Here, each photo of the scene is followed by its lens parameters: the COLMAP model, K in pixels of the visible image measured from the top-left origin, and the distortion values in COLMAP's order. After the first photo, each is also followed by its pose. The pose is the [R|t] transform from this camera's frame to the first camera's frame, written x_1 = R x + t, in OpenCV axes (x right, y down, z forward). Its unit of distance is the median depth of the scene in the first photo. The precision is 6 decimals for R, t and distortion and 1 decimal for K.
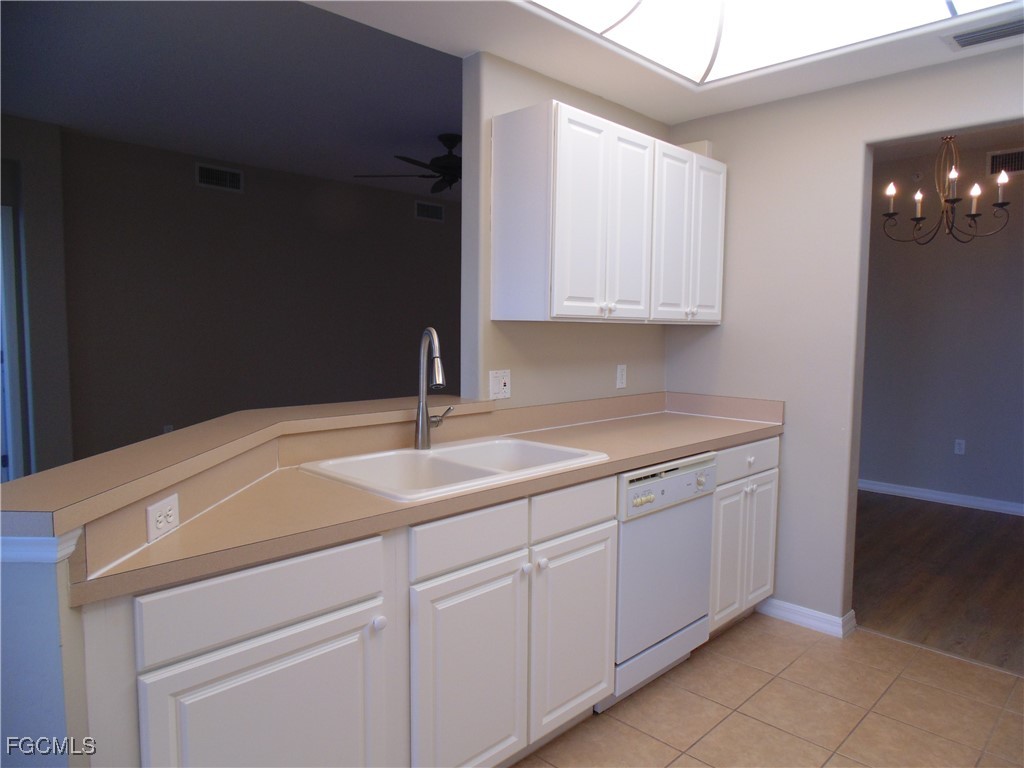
lens RADIAL K [[686.6, 0, 511.3], [0, 686.6, 385.1], [0, 0, 1]] dist [-0.022478, -0.002738]
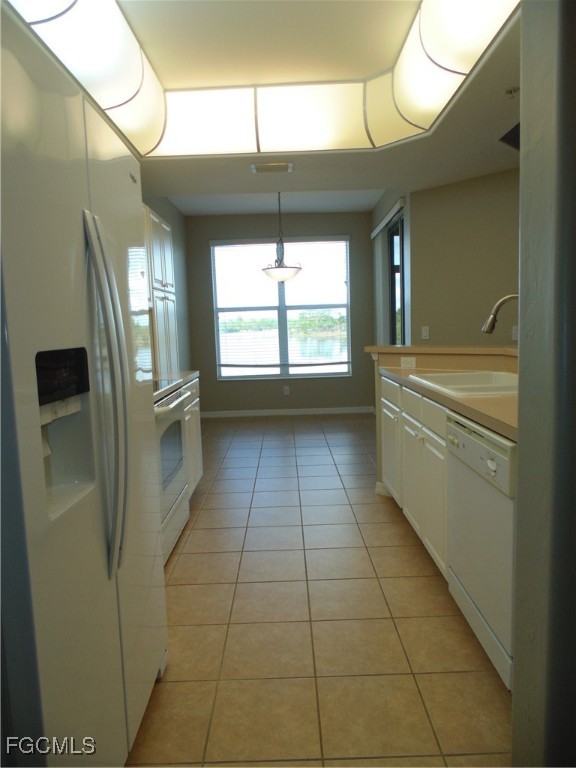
lens RADIAL K [[514.9, 0, 287.8], [0, 514.9, 383.1], [0, 0, 1]] dist [-0.022478, -0.002738]
pose [[-0.709923, 0.101836, -0.696878, 0.987477], [-0.024778, 0.985267, 0.169220, -0.068312], [0.703843, 0.137401, -0.696940, 1.406466]]
